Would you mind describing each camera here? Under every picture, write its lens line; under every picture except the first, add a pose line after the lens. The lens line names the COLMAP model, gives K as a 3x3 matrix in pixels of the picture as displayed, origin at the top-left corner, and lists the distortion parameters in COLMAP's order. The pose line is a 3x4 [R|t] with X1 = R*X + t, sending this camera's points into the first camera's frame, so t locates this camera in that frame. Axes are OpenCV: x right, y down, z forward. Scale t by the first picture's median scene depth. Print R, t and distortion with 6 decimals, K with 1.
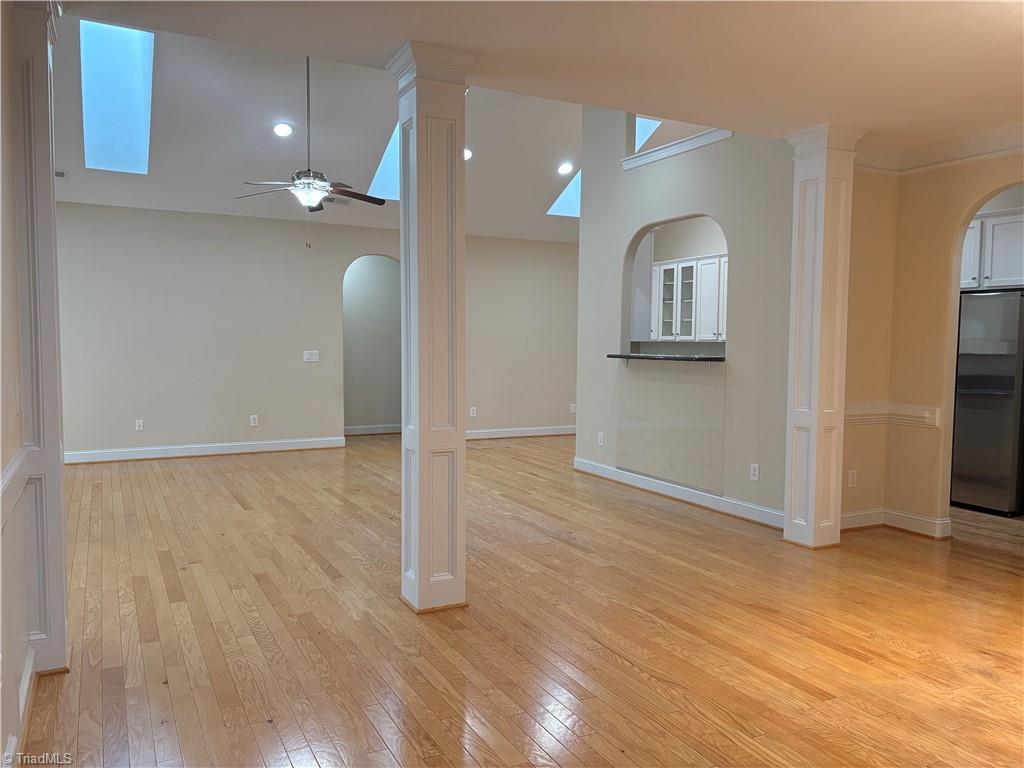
lens RADIAL K [[787.7, 0, 512.0], [0, 787.7, 384.0], [0, 0, 1]] dist [0.009800, 0.004713]
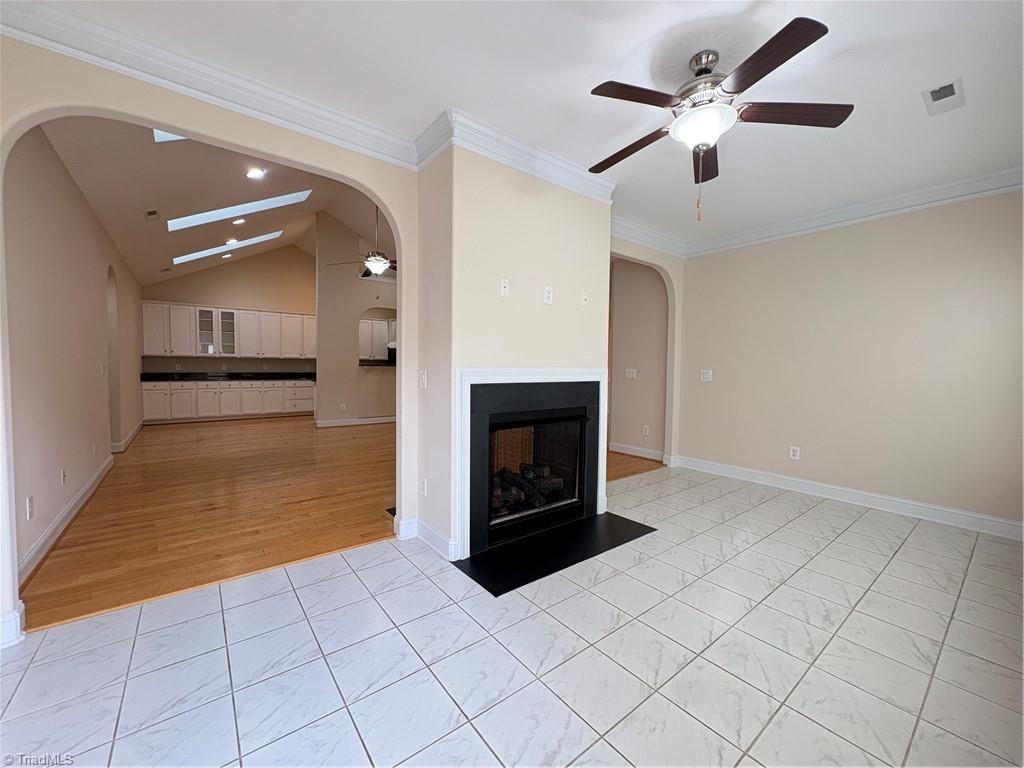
lens RADIAL K [[407.2, 0, 512.0], [0, 407.2, 384.0], [0, 0, 1]] dist [-0.000243, -0.000026]
pose [[-0.184344, -0.052250, 0.981472, -0.737231], [0.046157, 0.997024, 0.061748, -0.023921], [-0.981777, 0.056684, -0.181384, 0.583430]]
